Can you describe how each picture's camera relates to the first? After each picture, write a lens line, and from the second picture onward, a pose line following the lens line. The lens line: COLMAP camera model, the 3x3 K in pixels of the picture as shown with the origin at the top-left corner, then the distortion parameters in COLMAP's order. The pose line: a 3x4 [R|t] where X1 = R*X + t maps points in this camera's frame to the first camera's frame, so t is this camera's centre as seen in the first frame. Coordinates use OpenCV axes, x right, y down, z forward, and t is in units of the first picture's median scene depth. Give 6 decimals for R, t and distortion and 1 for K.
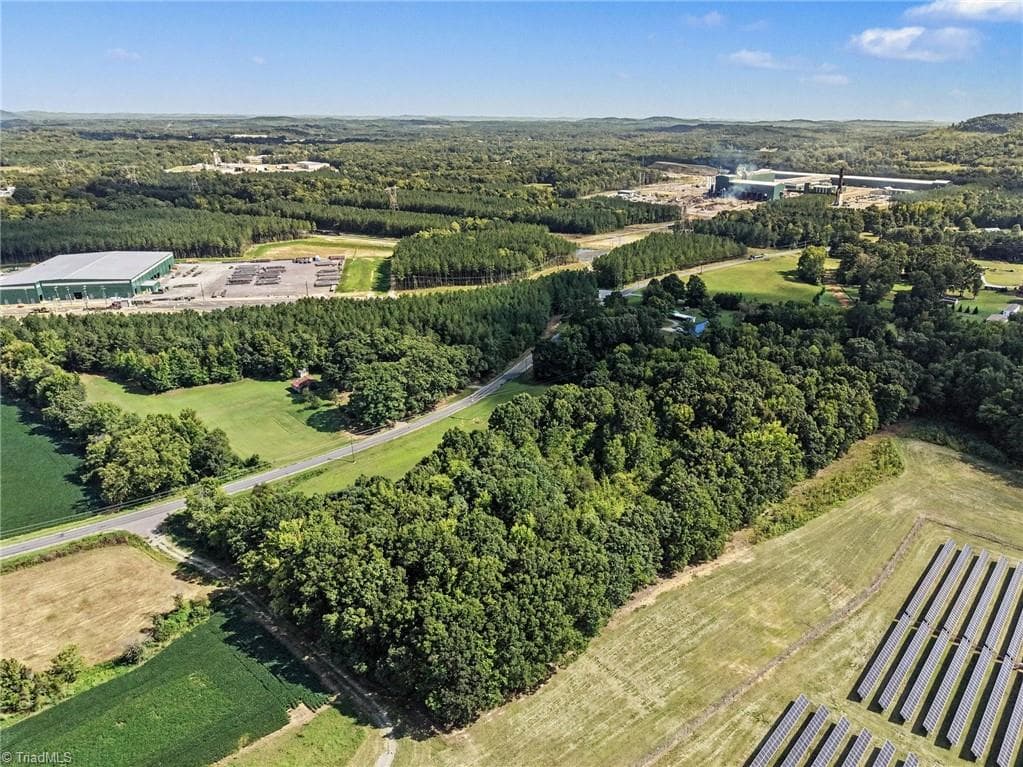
lens RADIAL K [[668.1, 0, 538.7], [0, 668.1, 382.4], [0, 0, 1]] dist [0.035438, -0.030246]
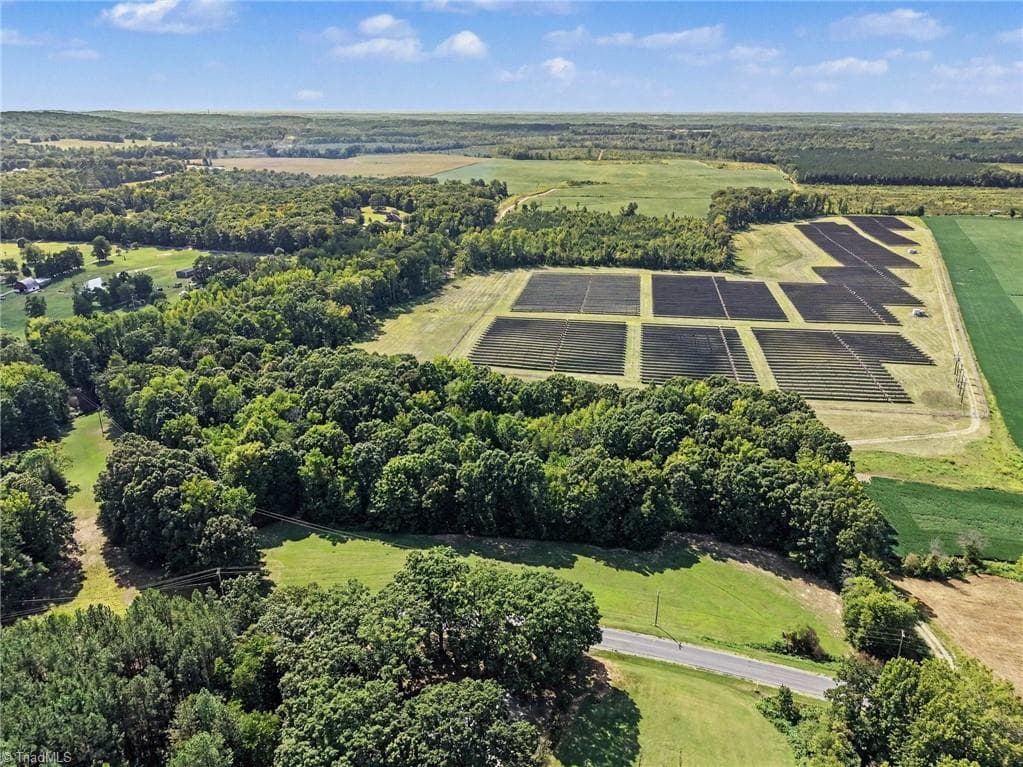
lens RADIAL K [[691.0, 0, 515.9], [0, 691.0, 370.2], [0, 0, 1]] dist [0.057017, -0.065063]
pose [[-0.530245, -0.309305, 0.789412, -0.616117], [0.303839, 0.799916, 0.517509, -0.445935], [-0.791531, 0.514261, -0.330172, 1.109298]]
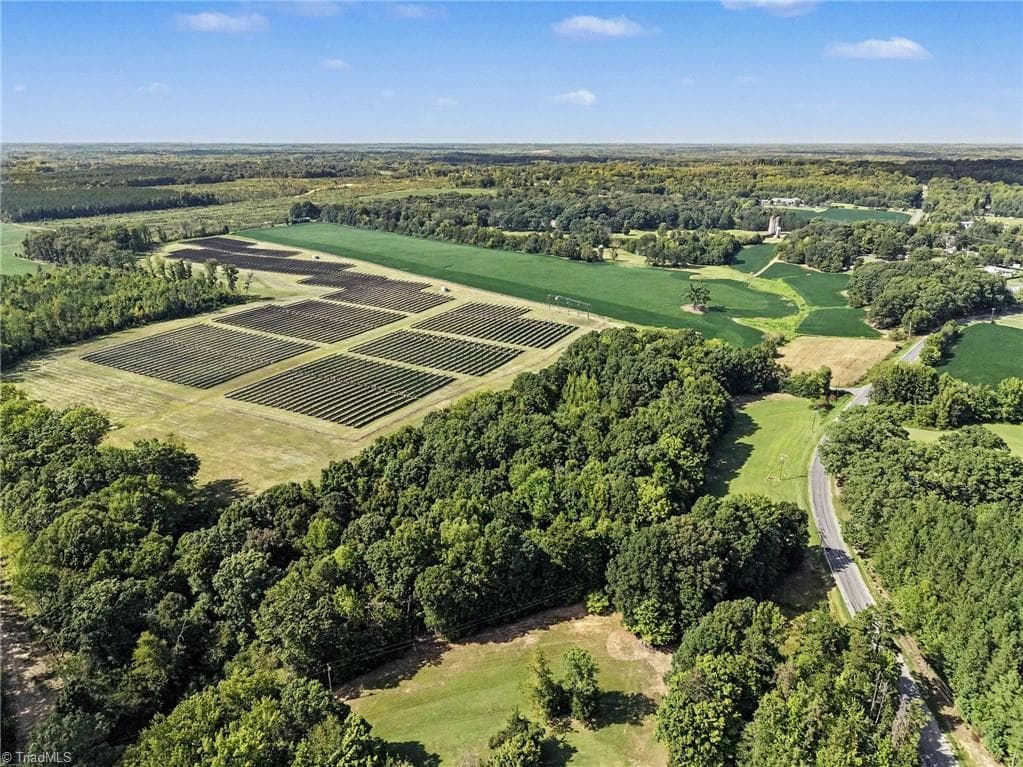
lens RADIAL K [[692.5, 0, 510.3], [0, 692.5, 374.6], [0, 0, 1]] dist [0.035622, -0.038458]
pose [[-0.975688, 0.061119, -0.210469, 0.441195], [-0.089530, 0.765391, 0.637307, -0.632501], [0.200043, 0.640657, -0.741311, 1.588752]]
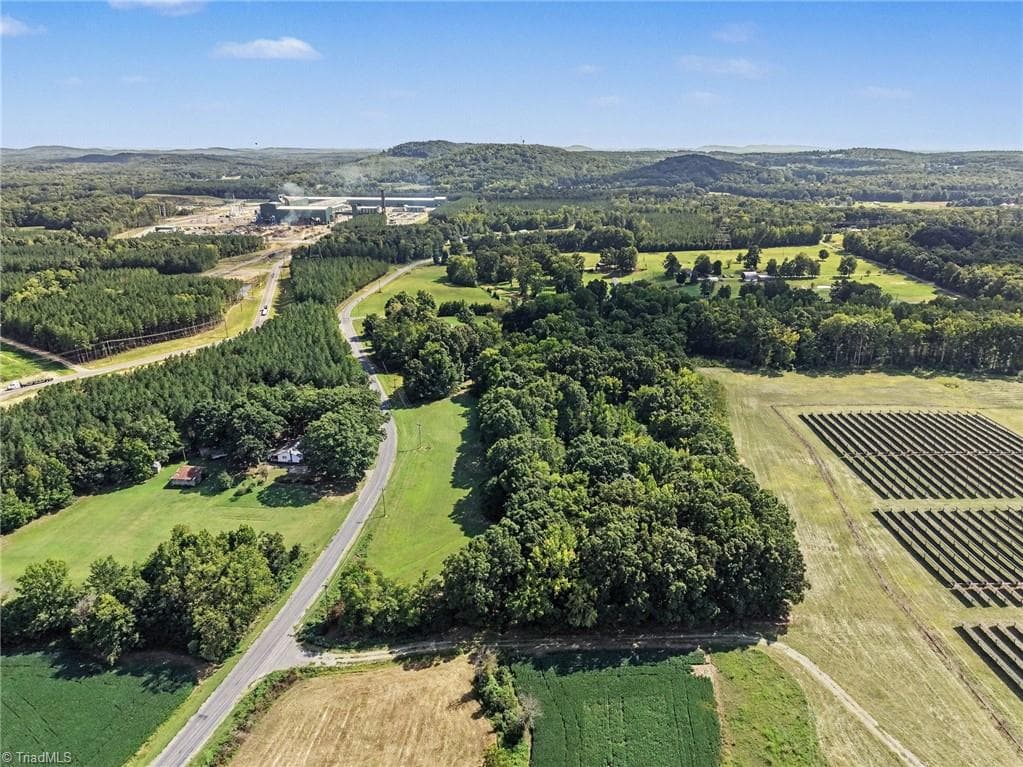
lens RADIAL K [[692.5, 0, 510.3], [0, 692.5, 374.6], [0, 0, 1]] dist [0.035622, -0.038458]
pose [[0.743751, -0.218088, 0.631880, -0.641894], [0.253681, 0.966653, 0.035038, -0.051041], [-0.618450, 0.134236, 0.774274, 0.132223]]
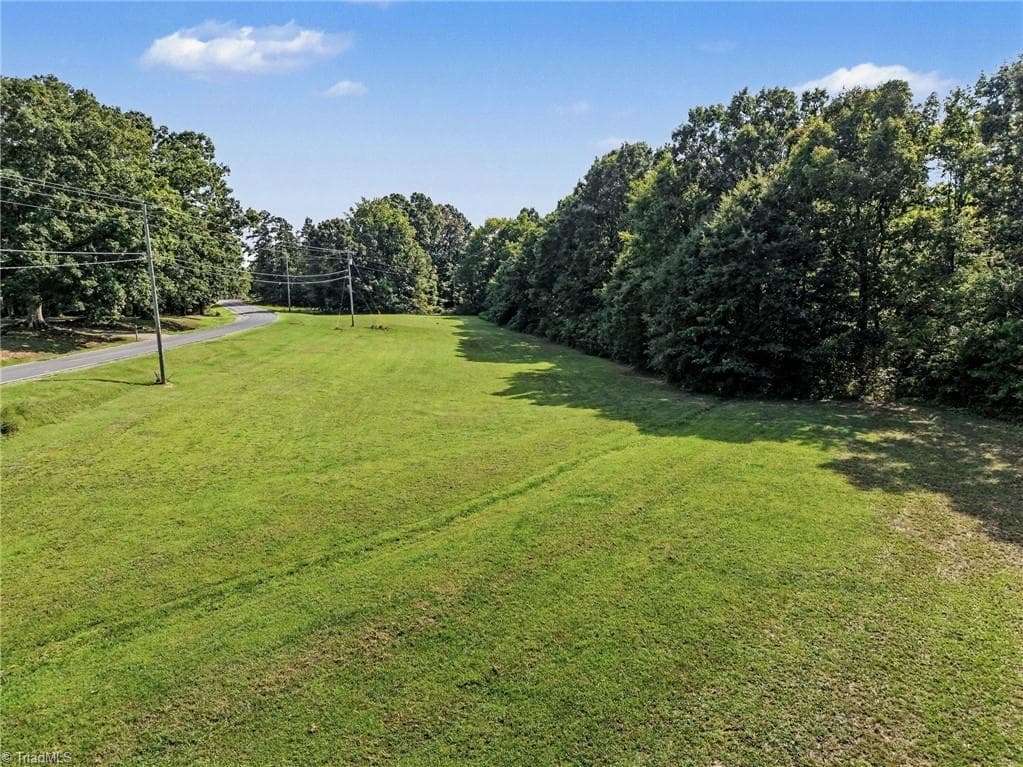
lens RADIAL K [[675.7, 0, 515.1], [0, 675.7, 410.4], [0, 0, 1]] dist [0.006681, -0.000953]
pose [[0.654647, -0.137852, 0.743259, -0.310793], [0.280253, 0.957424, -0.069268, 0.147507], [-0.702065, 0.253647, 0.665408, 0.768788]]
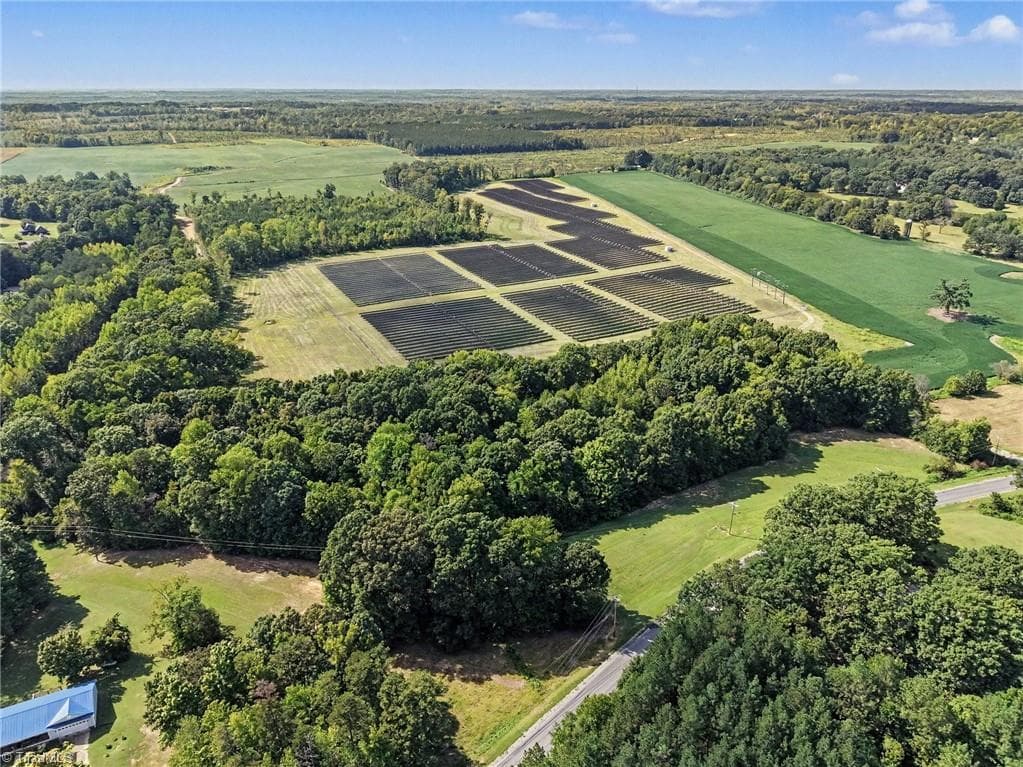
lens RADIAL K [[692.5, 0, 510.3], [0, 692.5, 374.6], [0, 0, 1]] dist [0.035622, -0.038458]
pose [[-0.930048, -0.148582, 0.336056, -0.117211], [0.128405, 0.725502, 0.676136, -0.595842], [-0.344270, 0.671990, -0.655673, 1.495258]]
